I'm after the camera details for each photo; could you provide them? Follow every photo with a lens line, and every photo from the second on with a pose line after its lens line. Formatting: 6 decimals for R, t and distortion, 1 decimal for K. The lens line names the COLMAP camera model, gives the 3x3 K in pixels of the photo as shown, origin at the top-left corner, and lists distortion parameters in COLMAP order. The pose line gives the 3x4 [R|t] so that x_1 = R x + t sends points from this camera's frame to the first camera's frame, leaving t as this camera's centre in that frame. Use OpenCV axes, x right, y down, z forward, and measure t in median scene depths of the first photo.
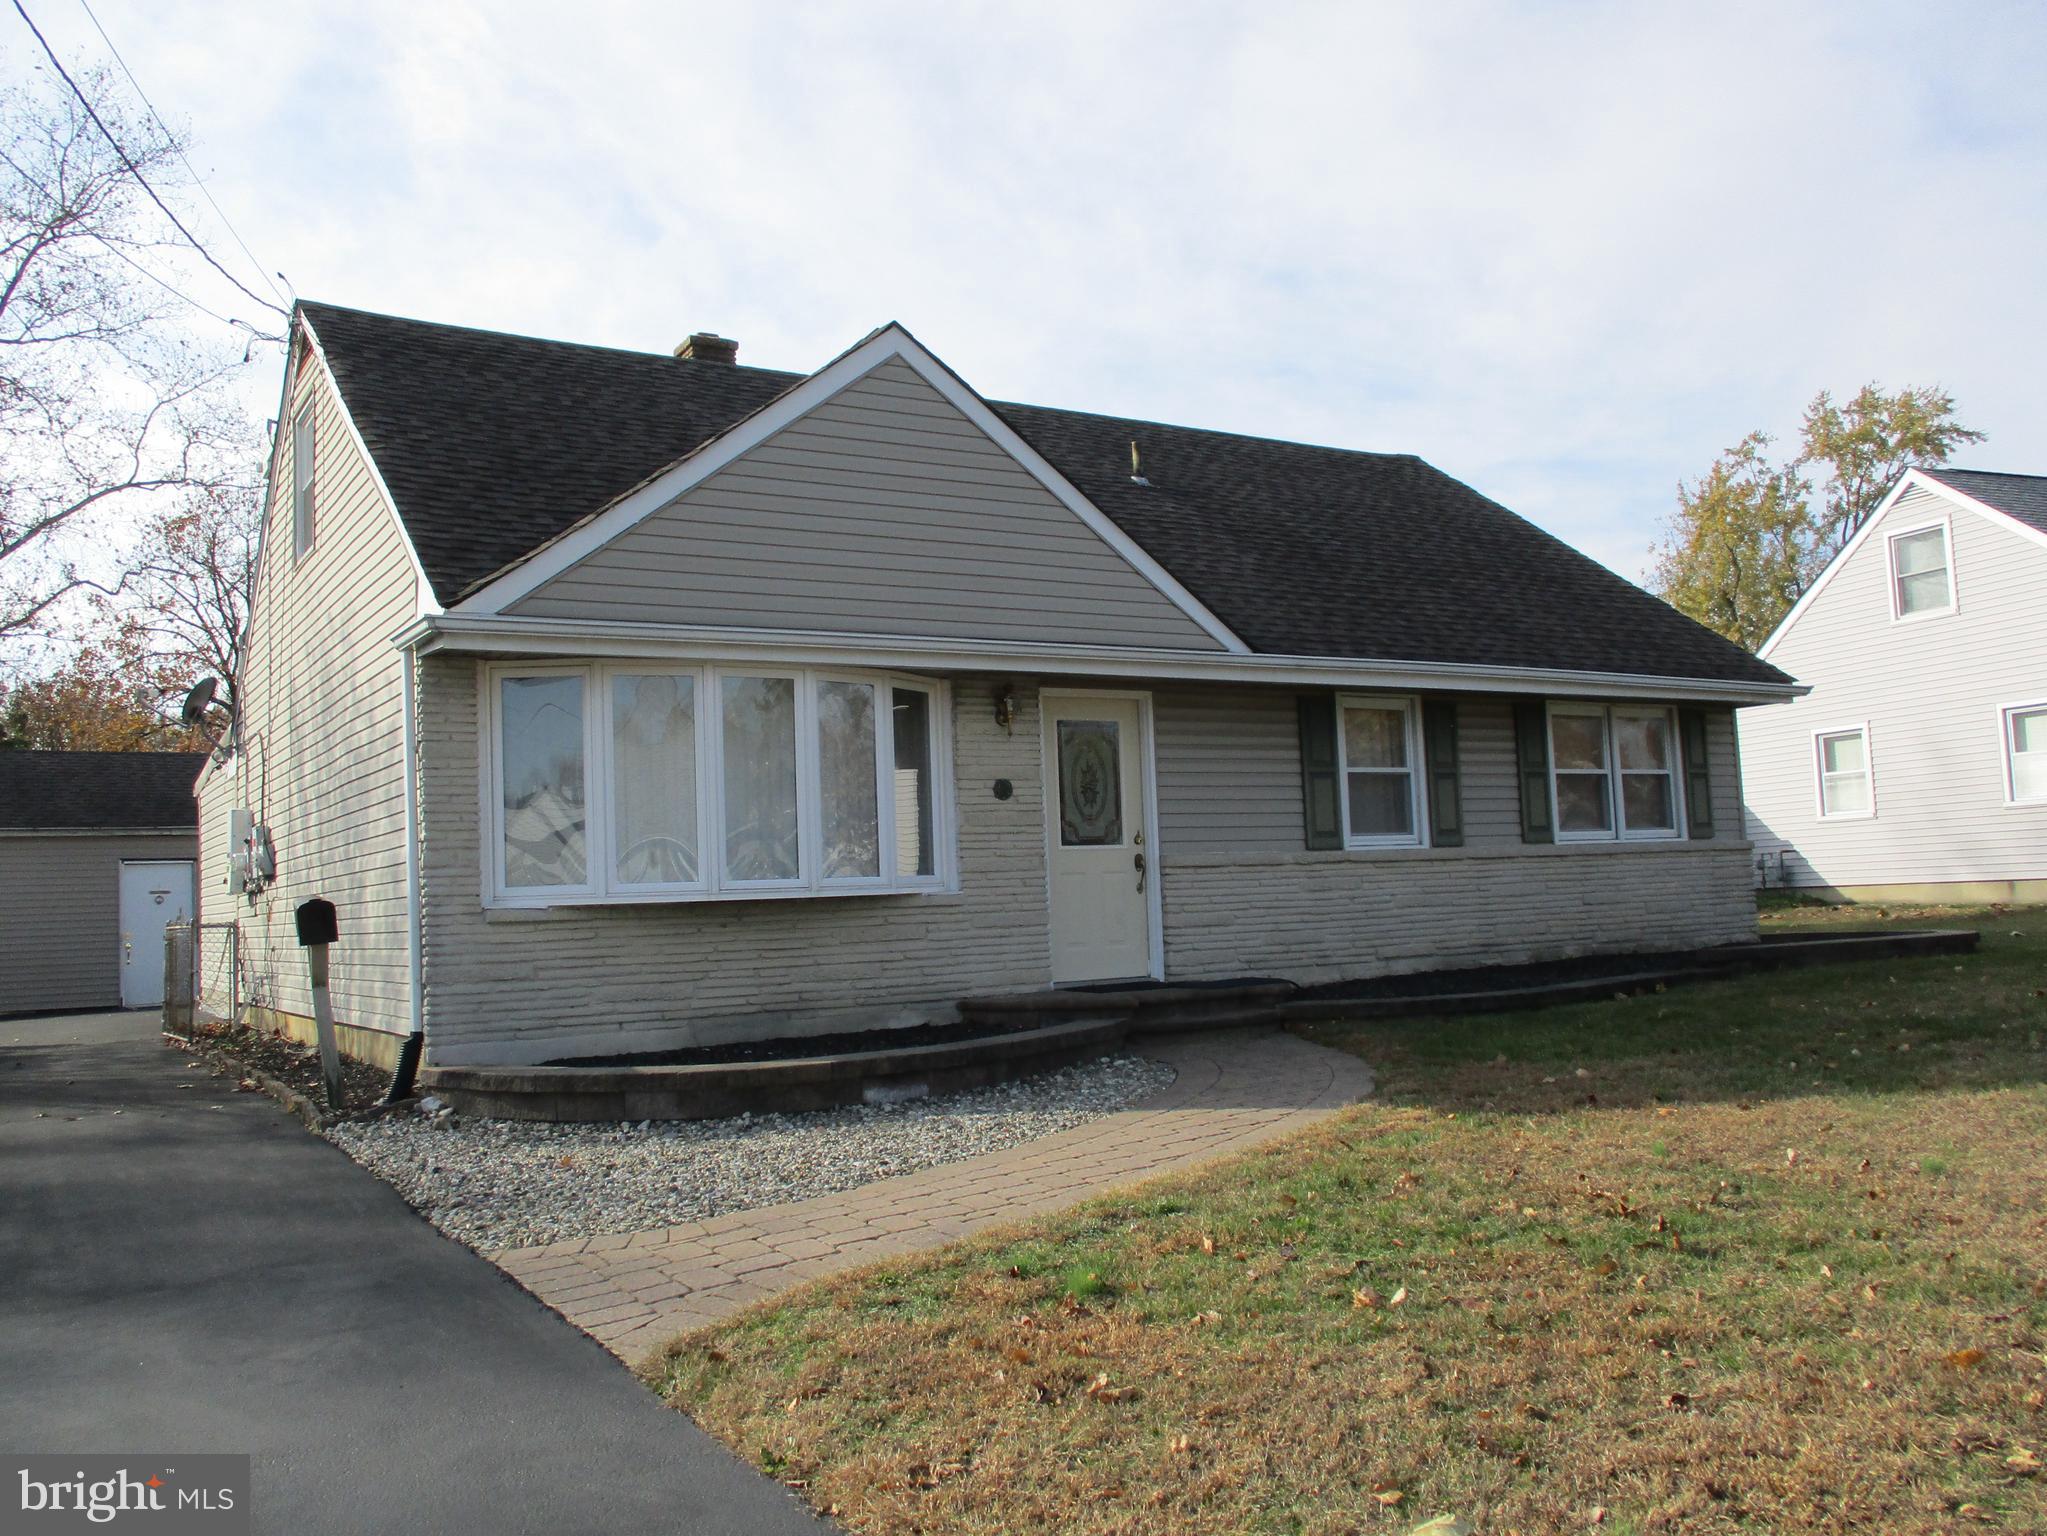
lens RADIAL K [[1704.6, 0, 1023.5], [0, 1704.6, 768.0], [0, 0, 1]] dist [-0.025664, 0.007057]
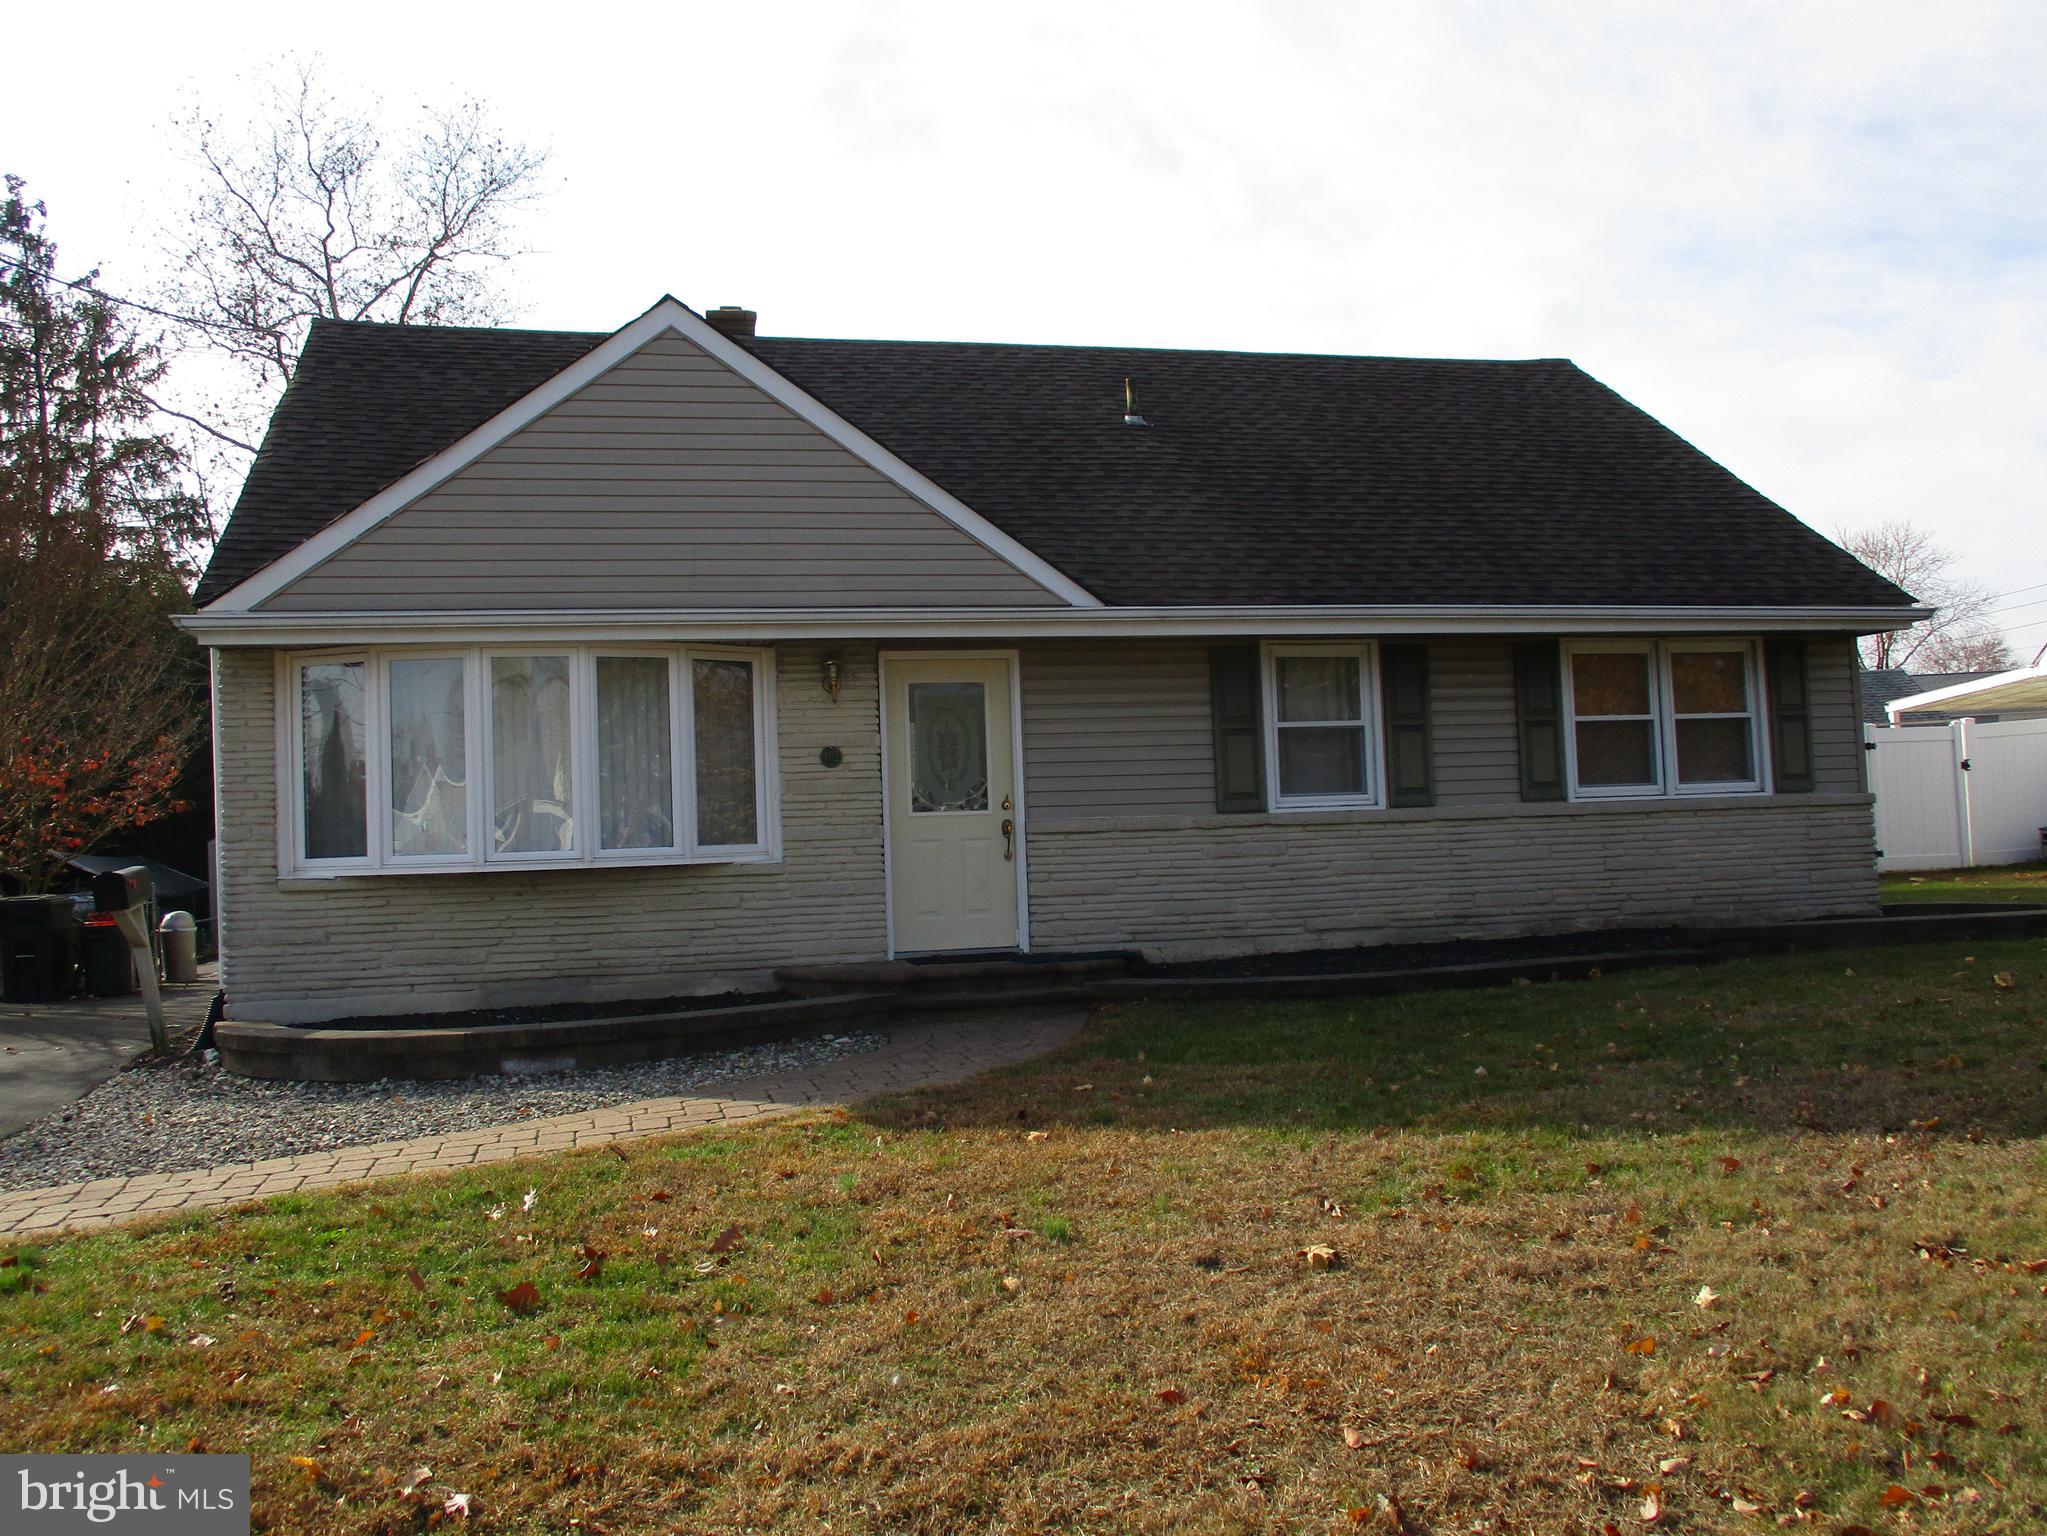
lens RADIAL K [[1704.6, 0, 1023.5], [0, 1704.6, 768.0], [0, 0, 1]] dist [-0.025664, 0.007057]
pose [[0.948084, -0.010759, -0.317837, 0.390606], [0.023591, 0.999053, 0.036550, -0.013912], [0.317143, -0.042151, 0.947441, 0.094600]]
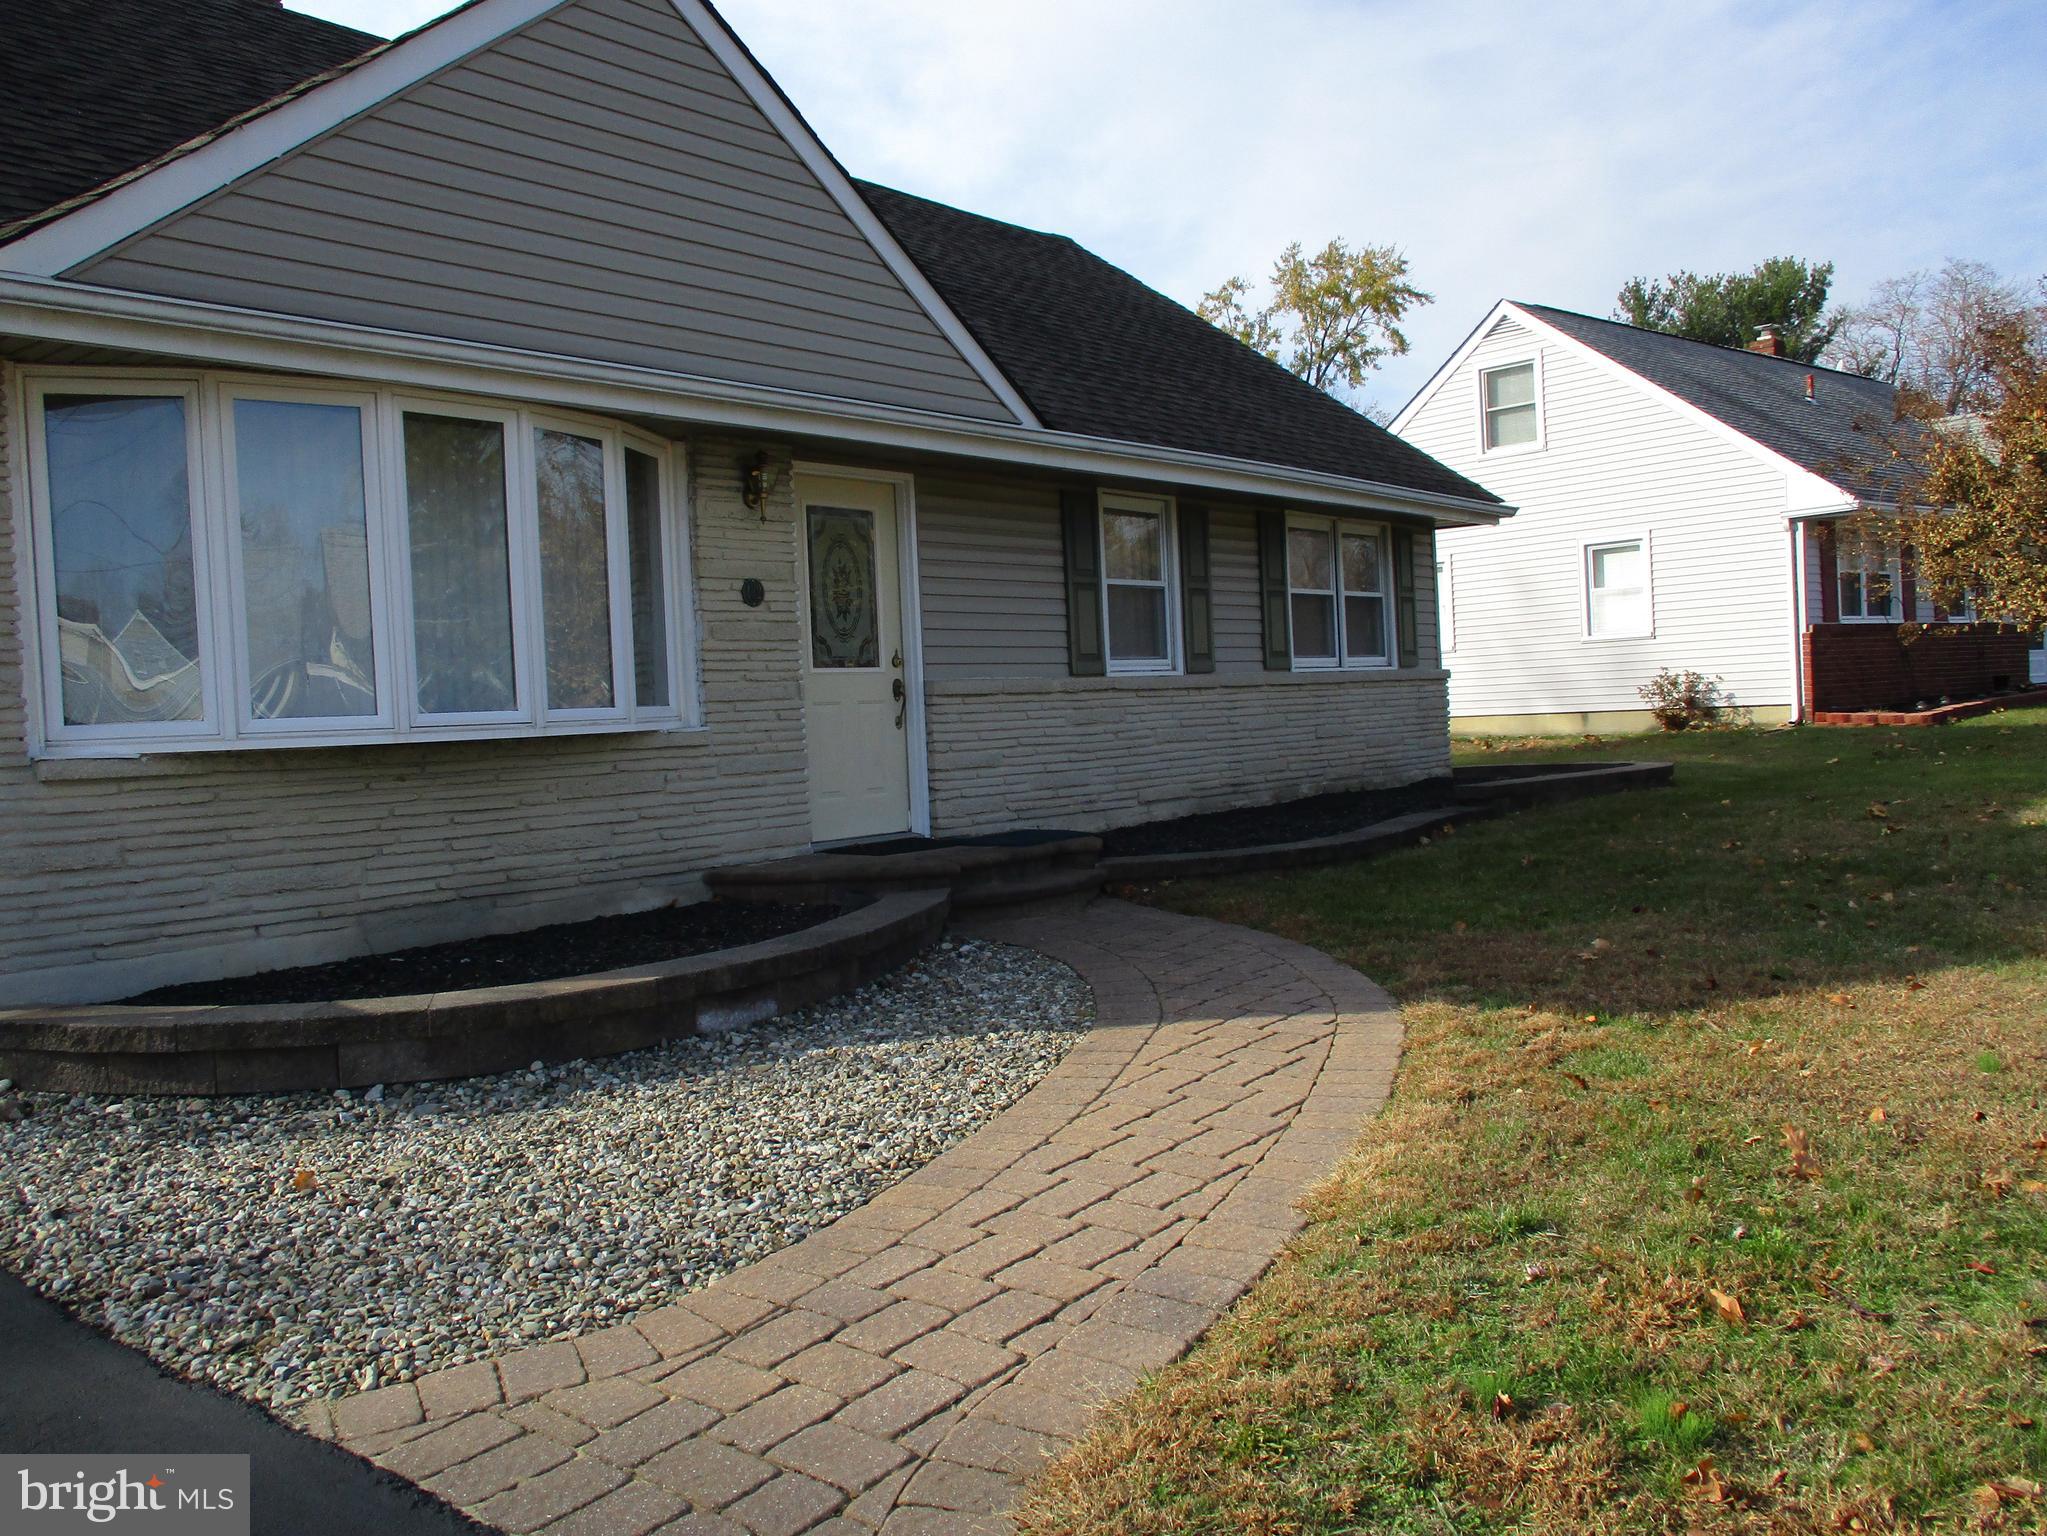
lens RADIAL K [[1704.6, 0, 1023.5], [0, 1704.6, 768.0], [0, 0, 1]] dist [-0.025664, 0.007057]
pose [[0.945344, -0.014317, 0.325760, -0.139670], [-0.016911, 0.995538, 0.092831, 0.017134], [-0.325636, -0.093266, 0.940884, 0.231928]]
